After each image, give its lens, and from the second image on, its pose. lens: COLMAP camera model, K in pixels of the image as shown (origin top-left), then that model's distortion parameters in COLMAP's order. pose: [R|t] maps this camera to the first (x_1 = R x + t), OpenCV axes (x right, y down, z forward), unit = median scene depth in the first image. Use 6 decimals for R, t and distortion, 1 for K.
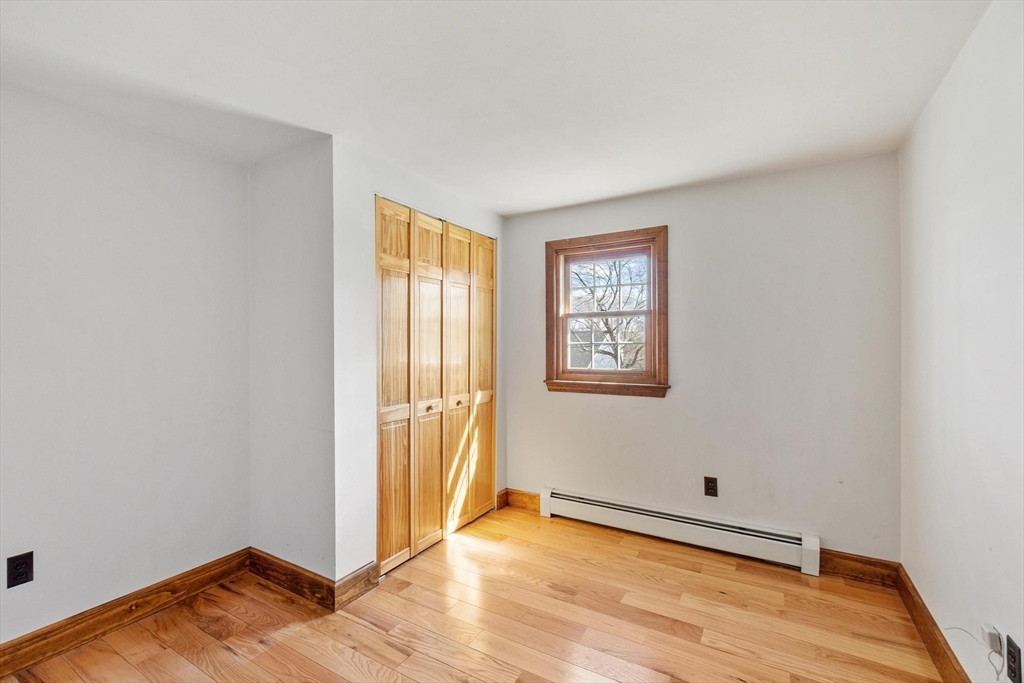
lens RADIAL K [[448.8, 0, 486.4], [0, 448.8, 343.0], [0, 0, 1]] dist [0.000637, -0.000127]
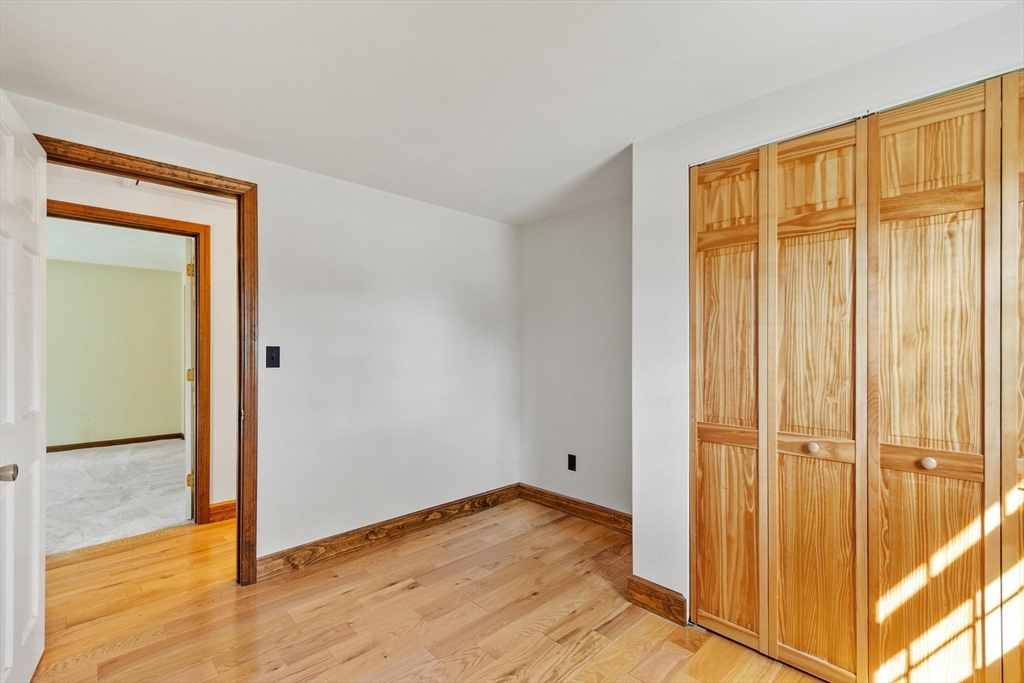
lens RADIAL K [[448.8, 0, 486.4], [0, 448.8, 343.0], [0, 0, 1]] dist [0.000637, -0.000127]
pose [[-0.265603, -0.006610, -0.964060, 0.640439], [0.006528, 0.999941, -0.008654, 0.005540], [0.964060, -0.008591, -0.265545, 0.813532]]
